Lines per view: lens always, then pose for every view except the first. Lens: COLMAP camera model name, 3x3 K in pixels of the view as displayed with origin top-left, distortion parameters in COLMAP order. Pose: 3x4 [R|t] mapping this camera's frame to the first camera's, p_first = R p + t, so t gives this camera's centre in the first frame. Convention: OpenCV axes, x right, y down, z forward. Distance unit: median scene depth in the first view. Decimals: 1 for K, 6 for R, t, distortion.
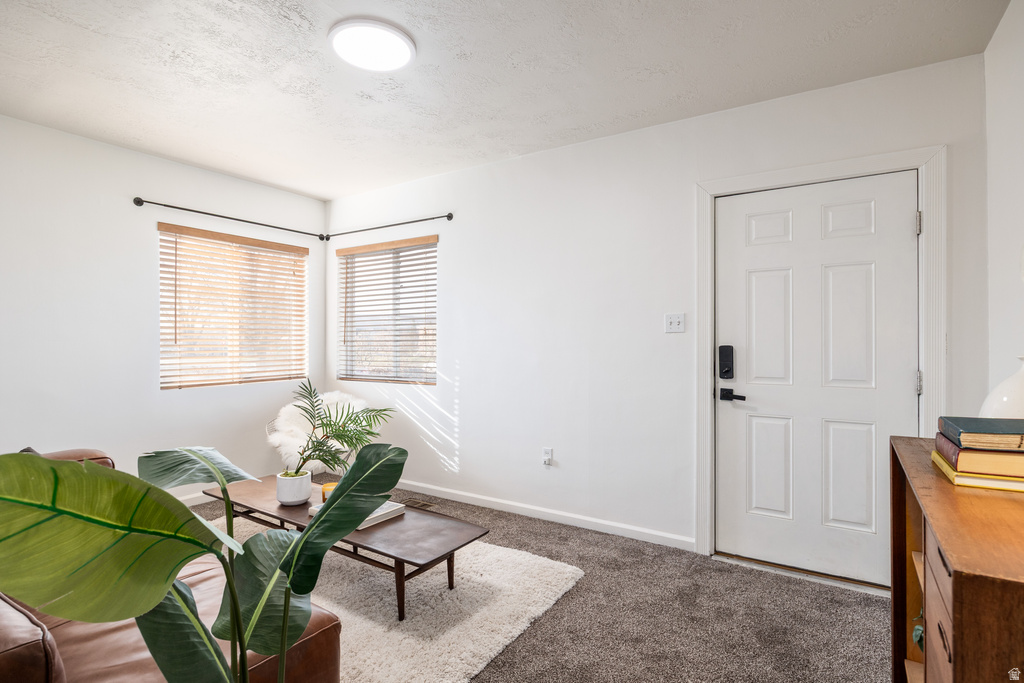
lens RADIAL K [[523.6, 0, 512.3], [0, 523.6, 343.2], [0, 0, 1]] dist [-0.000382, 0.000005]
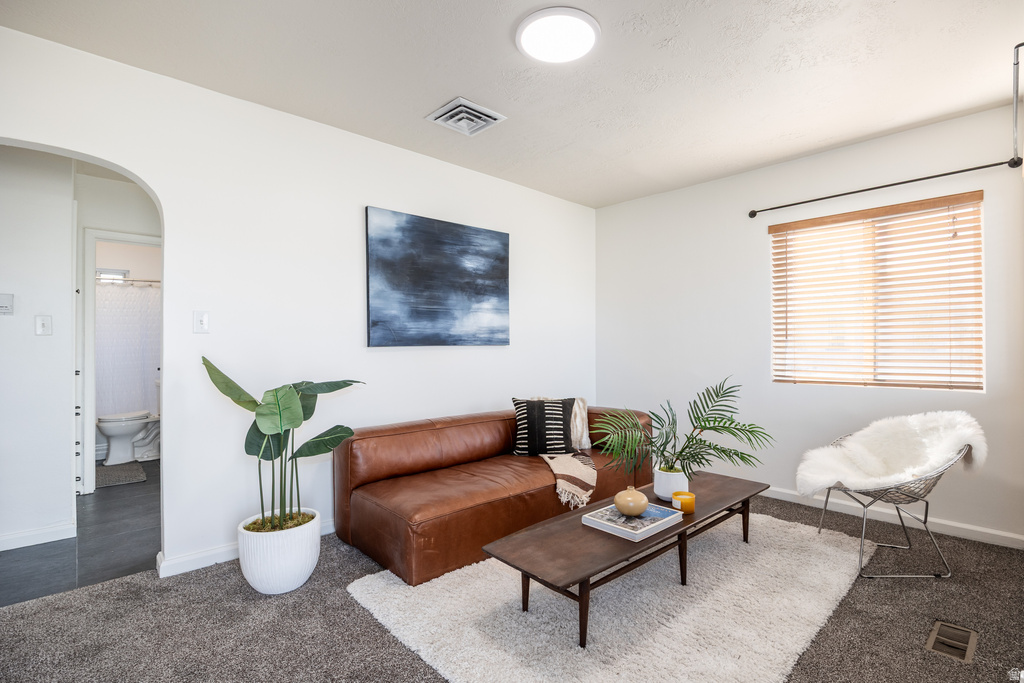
lens RADIAL K [[479.0, 0, 513.4], [0, 479.0, 342.6], [0, 0, 1]] dist [-0.001091, -0.000234]
pose [[-0.253271, -0.007068, -0.967370, 0.394306], [-0.001224, 0.999975, -0.006986, 0.015421], [0.967395, -0.000585, -0.253273, 0.711194]]
